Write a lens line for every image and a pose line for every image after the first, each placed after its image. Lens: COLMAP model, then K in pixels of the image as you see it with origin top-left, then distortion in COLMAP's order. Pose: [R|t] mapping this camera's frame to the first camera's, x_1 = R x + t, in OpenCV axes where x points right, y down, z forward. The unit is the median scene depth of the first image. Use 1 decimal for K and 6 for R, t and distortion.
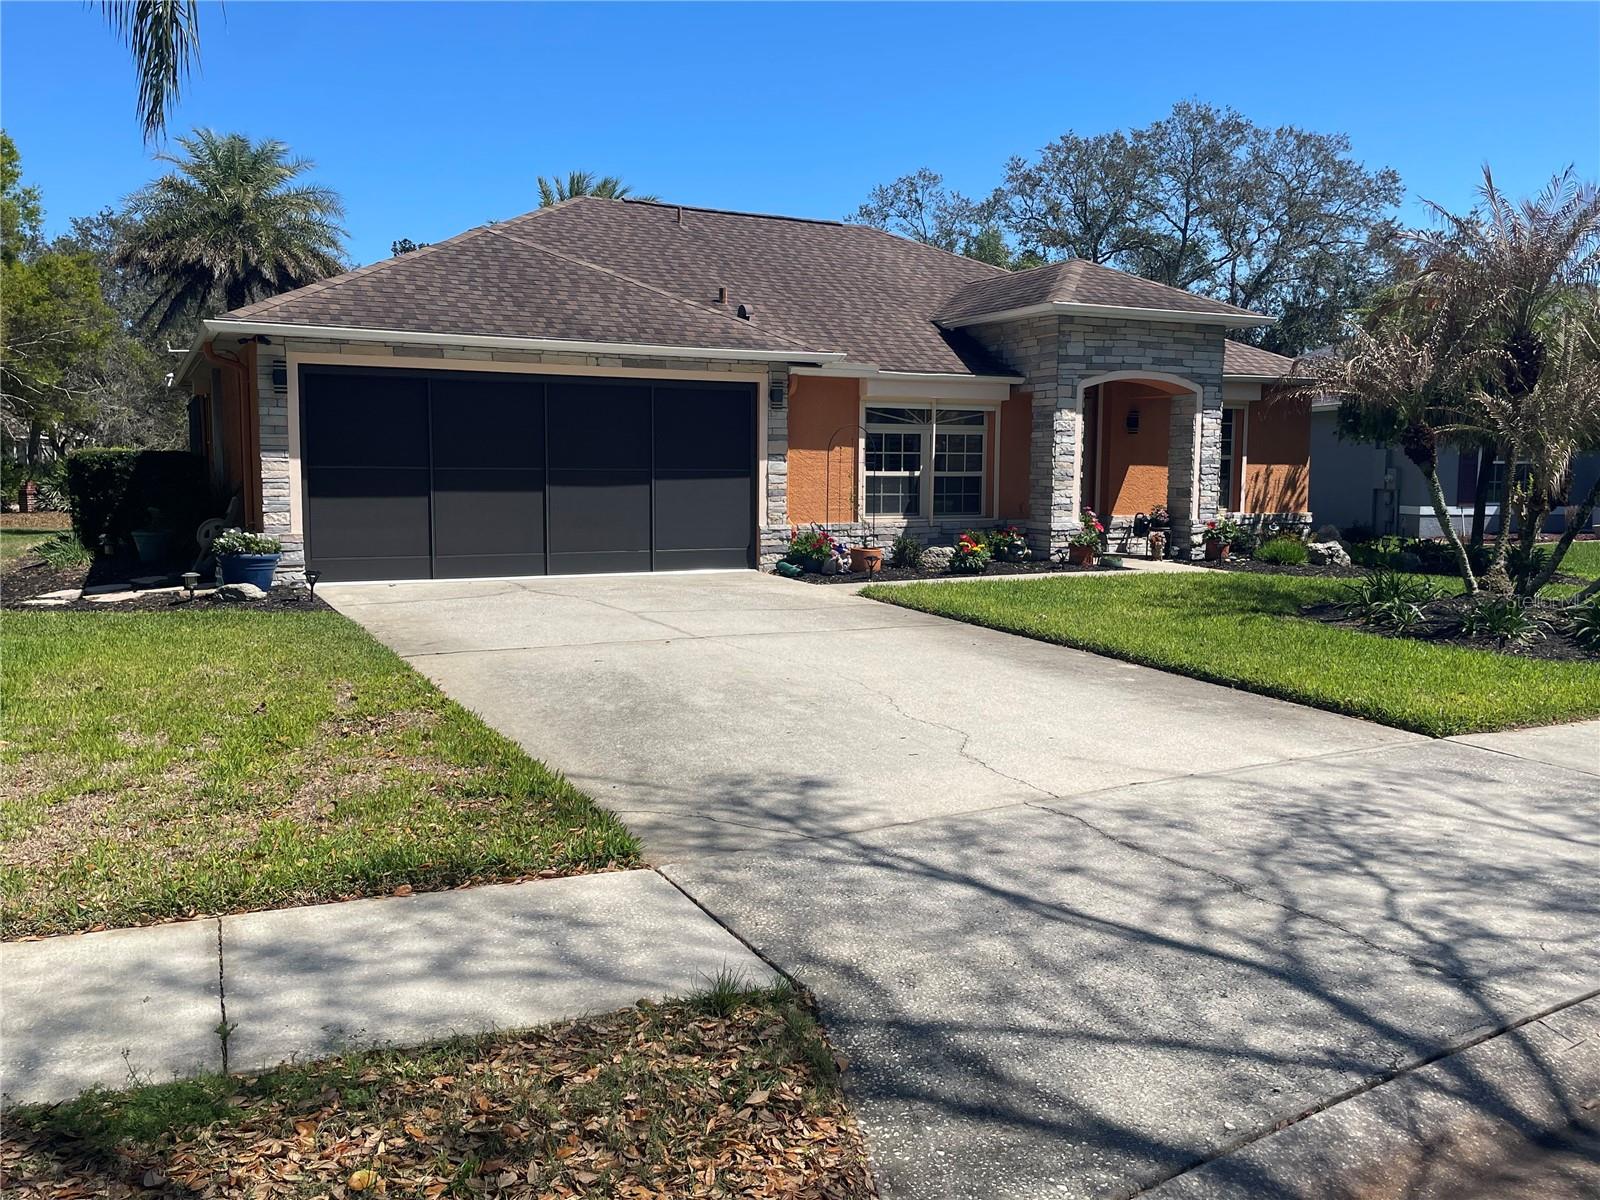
lens RADIAL K [[1316.4, 0, 800.0], [0, 1316.4, 600.0], [0, 0, 1]] dist [0.092075, -0.289024]
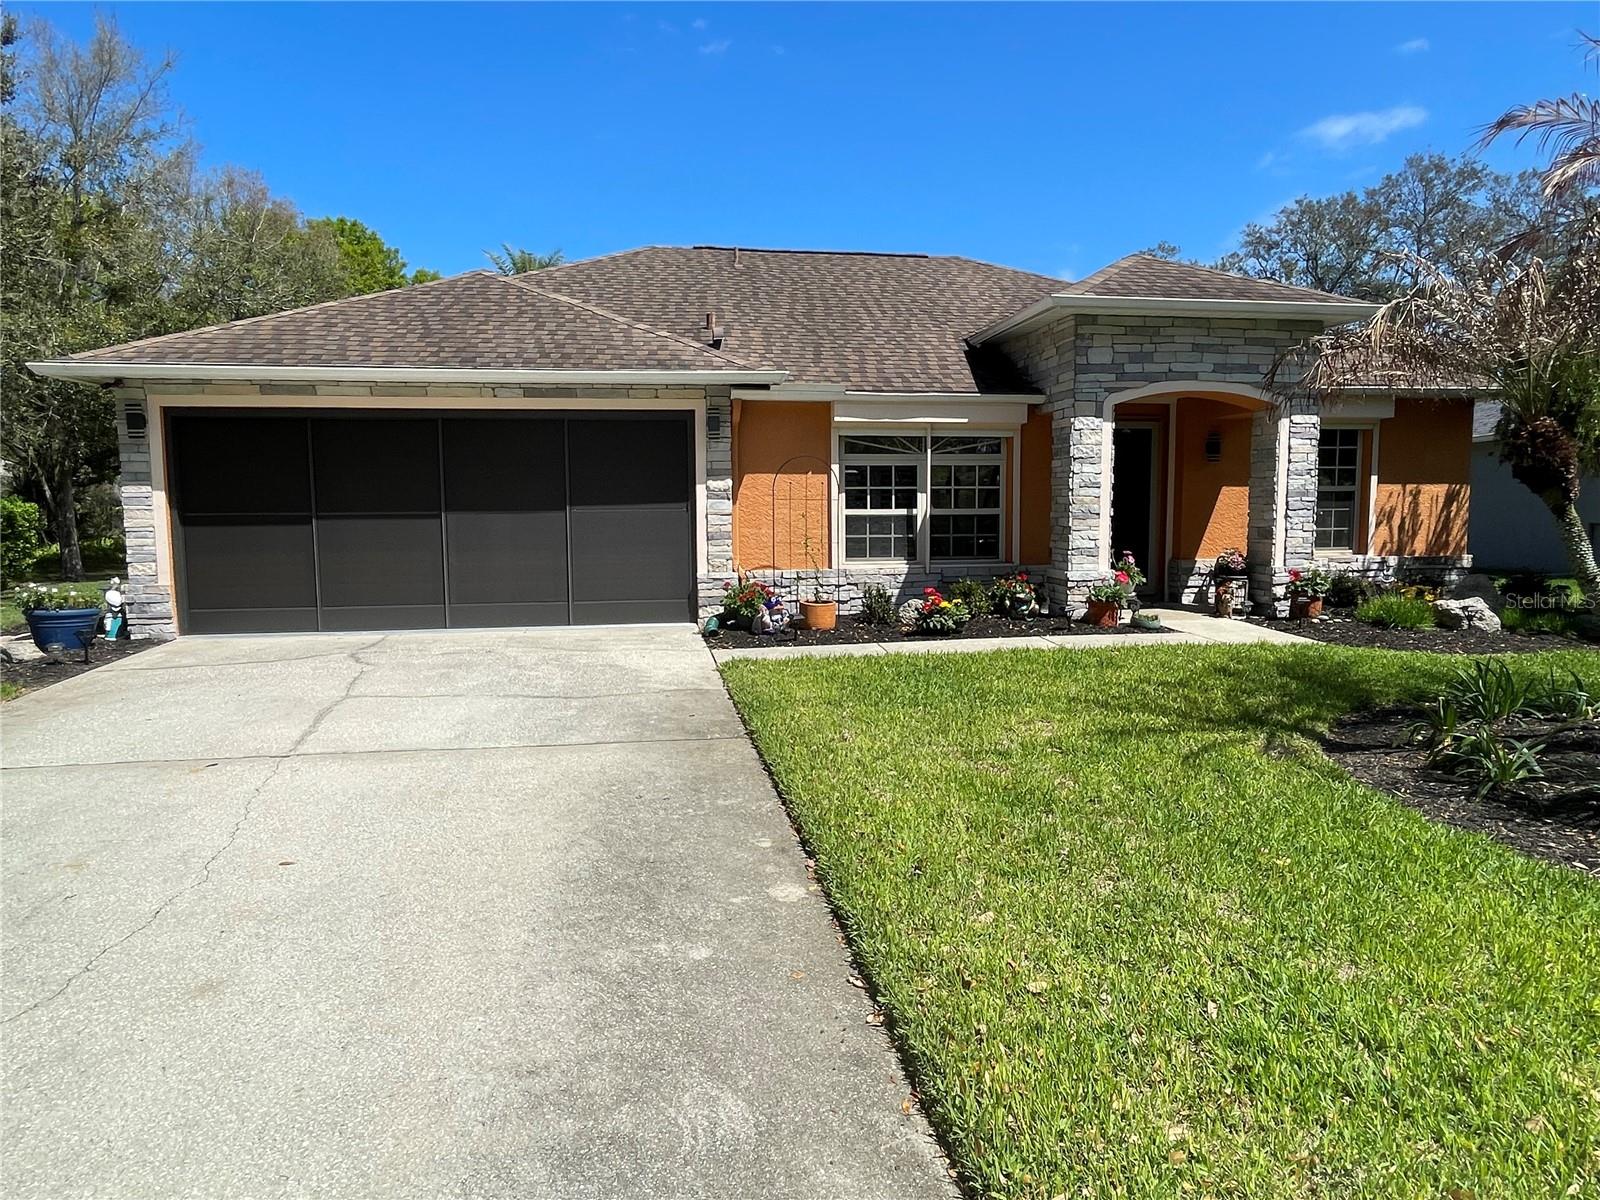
lens RADIAL K [[978.8, 0, 800.0], [0, 978.8, 600.0], [0, 0, 1]] dist [-0.020953, -0.002068]
pose [[0.950709, 0.018238, -0.309547, 0.218094], [-0.018919, 0.999821, 0.000801, -0.037872], [0.309507, 0.005095, 0.950884, 0.375911]]
